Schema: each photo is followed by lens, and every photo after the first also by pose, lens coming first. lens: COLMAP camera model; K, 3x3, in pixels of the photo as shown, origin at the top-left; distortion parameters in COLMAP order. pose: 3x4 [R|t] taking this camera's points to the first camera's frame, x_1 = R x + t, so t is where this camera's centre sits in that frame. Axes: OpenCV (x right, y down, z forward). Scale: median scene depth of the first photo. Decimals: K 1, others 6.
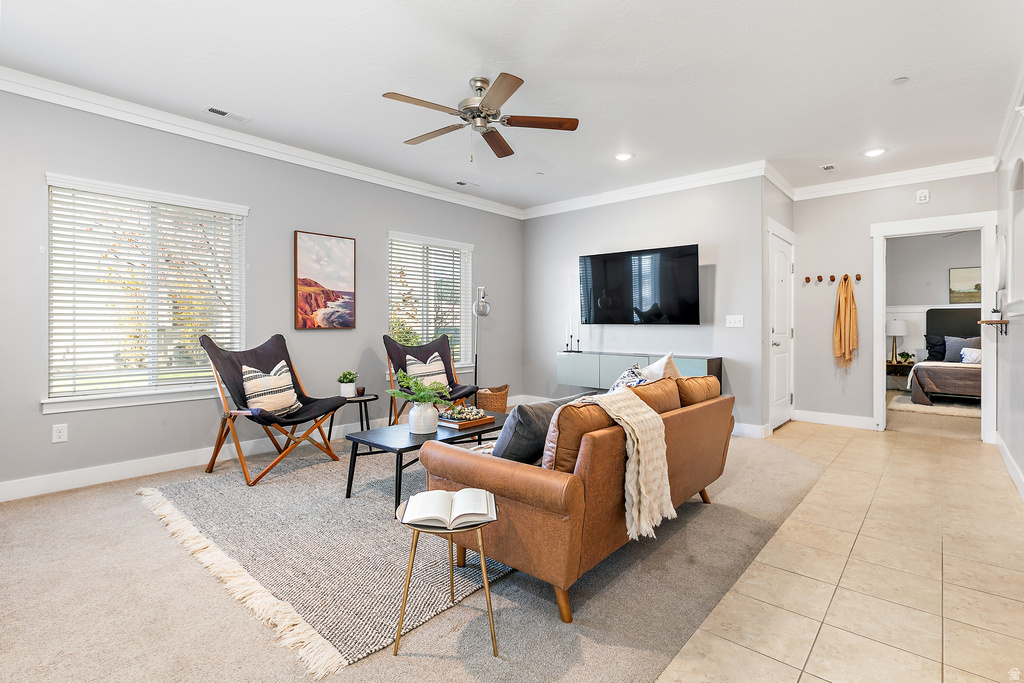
lens RADIAL K [[485.6, 0, 517.0], [0, 485.6, 329.0], [0, 0, 1]] dist [-0.001205, 0.000553]
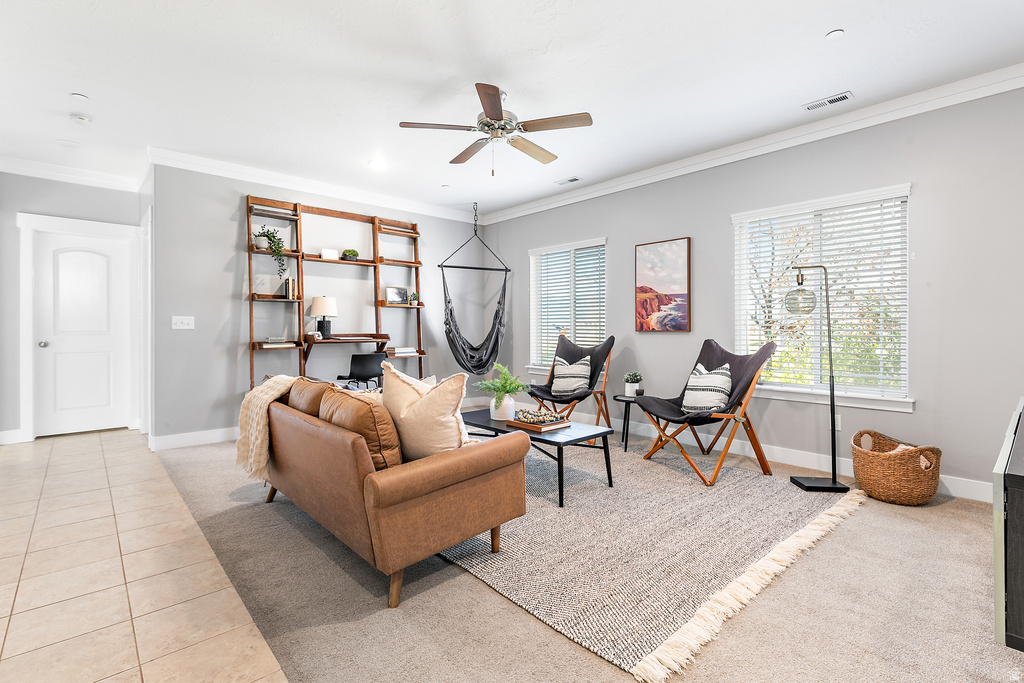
lens RADIAL K [[474.5, 0, 517.3], [0, 474.5, 330.2], [0, 0, 1]] dist [0.006902, -0.000699]
pose [[-0.109024, 0.000997, -0.994039, 0.665600], [-0.010294, 0.999945, 0.002132, -0.002696], [0.993986, 0.010466, -0.109008, 0.821763]]
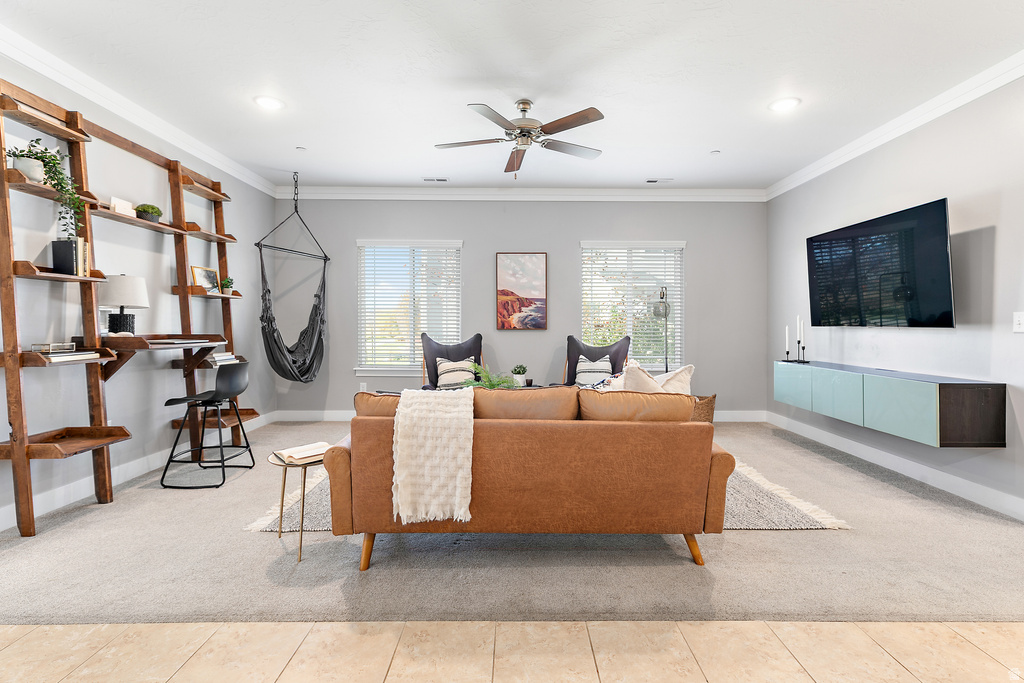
lens RADIAL K [[474.5, 0, 517.3], [0, 474.5, 330.2], [0, 0, 1]] dist [0.006902, -0.000699]
pose [[0.665719, 0.008263, -0.746157, 0.504936], [-0.009436, 0.999952, 0.002655, -0.001855], [0.746143, 0.005273, 0.665765, 0.198953]]
